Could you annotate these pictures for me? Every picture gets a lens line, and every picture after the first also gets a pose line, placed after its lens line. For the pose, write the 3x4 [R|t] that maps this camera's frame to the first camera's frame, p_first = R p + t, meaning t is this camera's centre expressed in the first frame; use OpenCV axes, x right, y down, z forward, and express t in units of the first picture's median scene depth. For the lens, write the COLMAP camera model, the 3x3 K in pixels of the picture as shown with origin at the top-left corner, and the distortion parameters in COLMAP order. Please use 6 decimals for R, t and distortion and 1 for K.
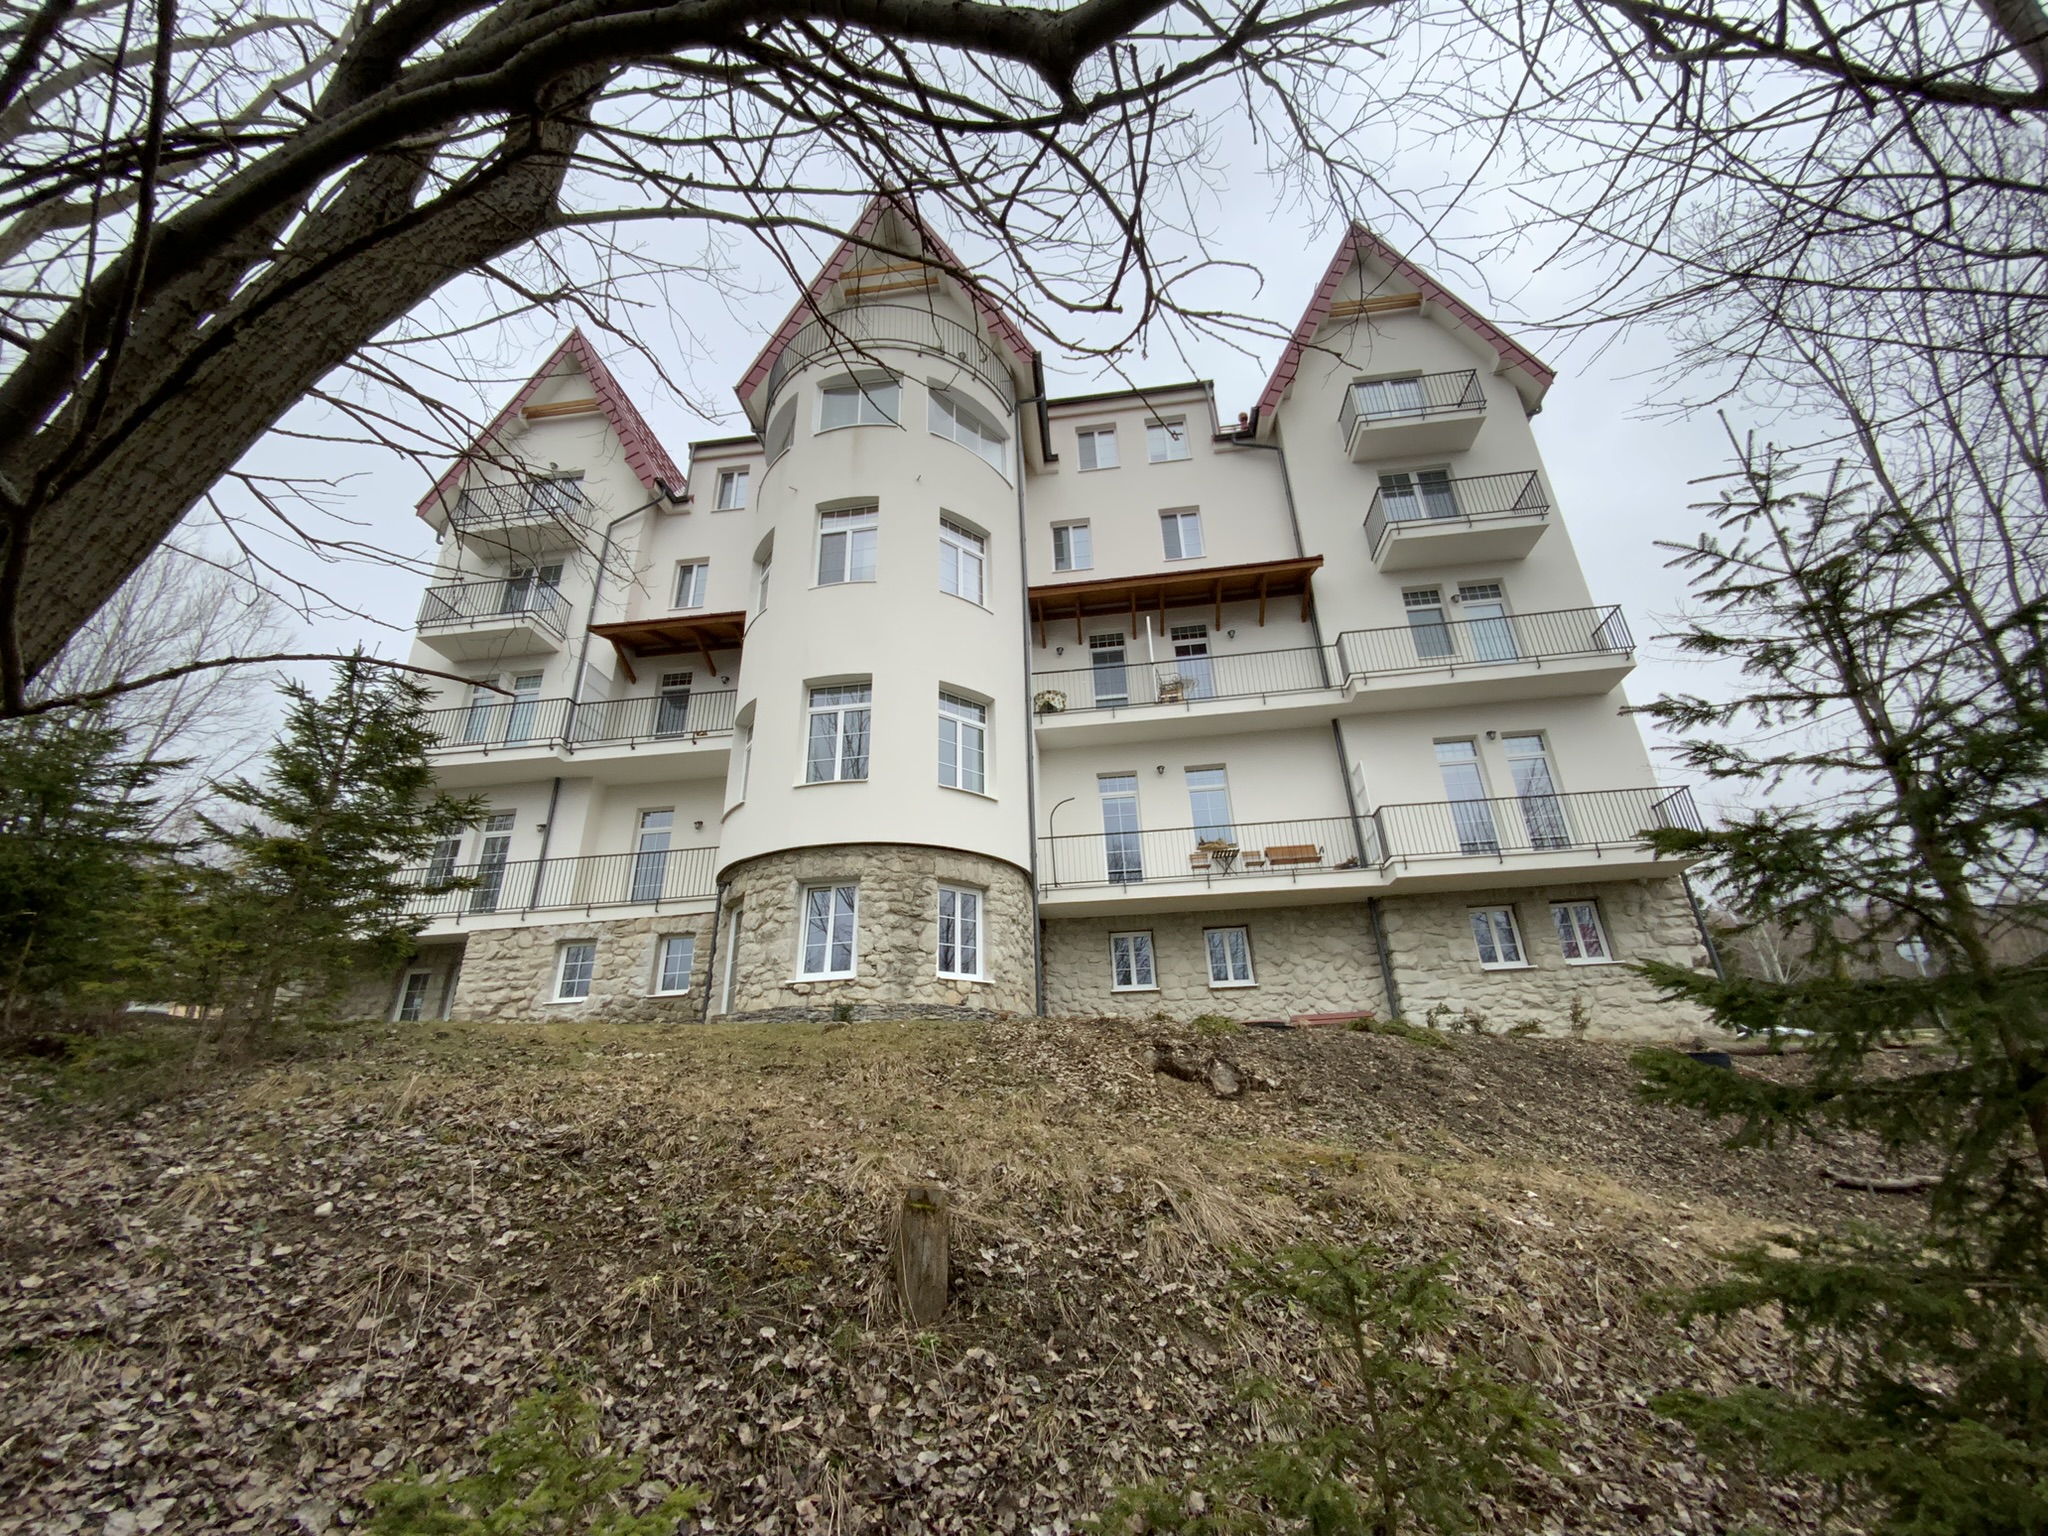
lens RADIAL K [[825.4, 0, 1024.0], [0, 825.4, 768.0], [0, 0, 1]] dist [-0.001214, -0.012575]
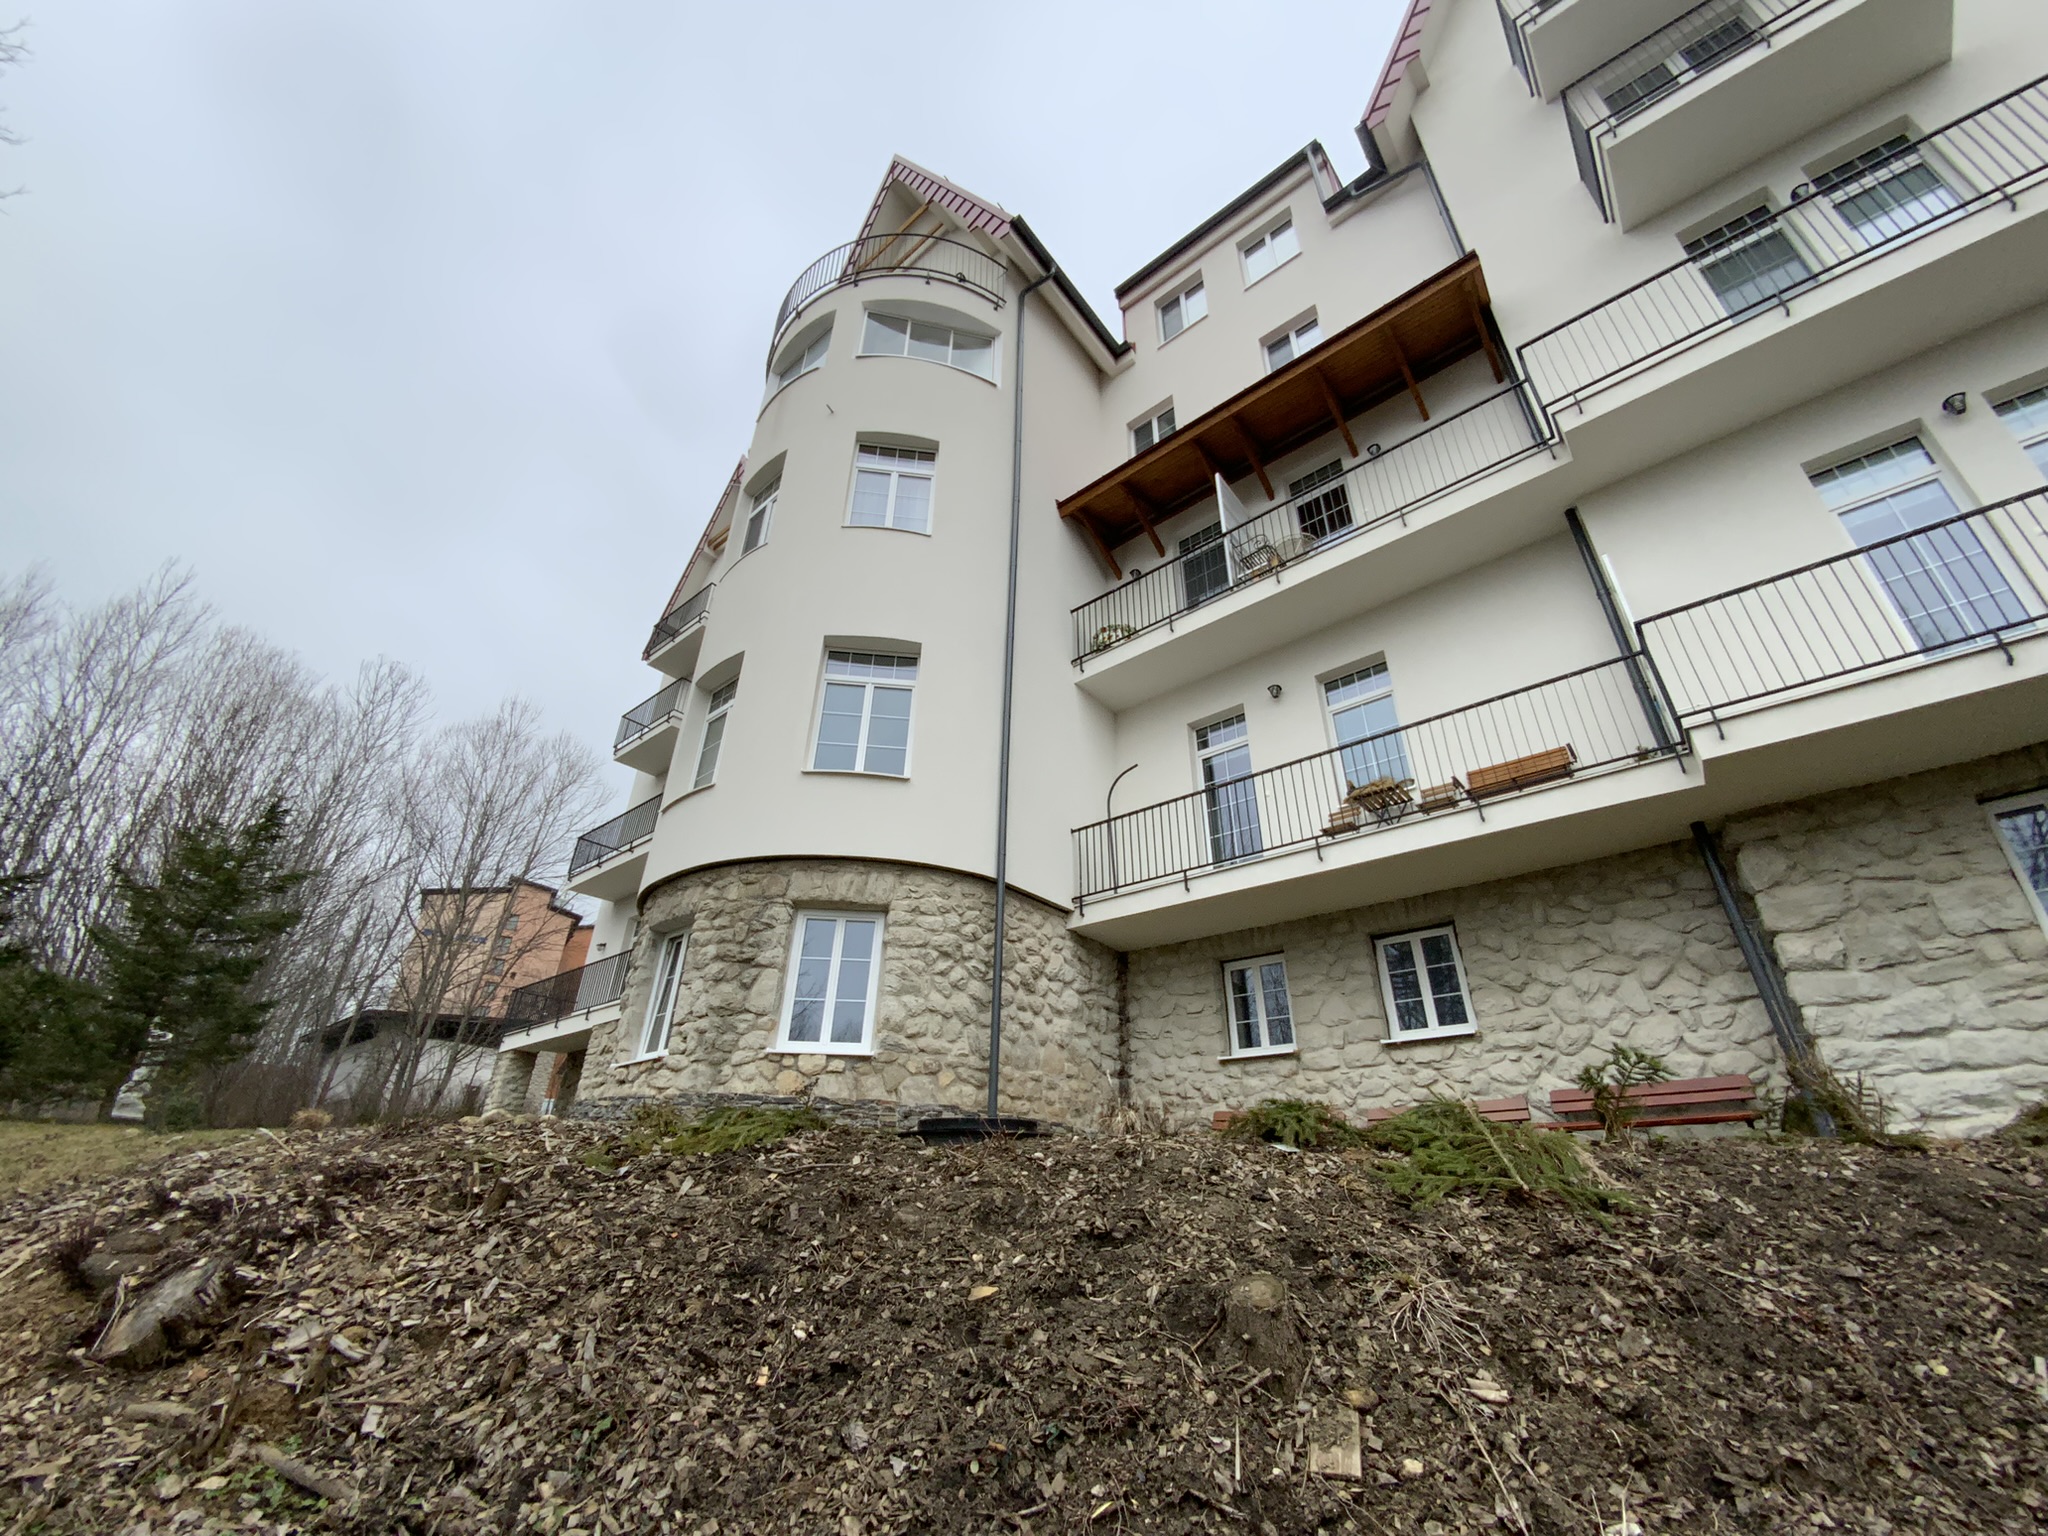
lens RADIAL K [[825.4, 0, 1024.0], [0, 825.4, 768.0], [0, 0, 1]] dist [-0.001214, -0.012575]
pose [[0.839008, -0.220674, -0.497361, 0.321220], [0.176678, 0.975026, -0.134568, 0.115333], [0.514636, 0.025031, 0.857044, 0.390863]]
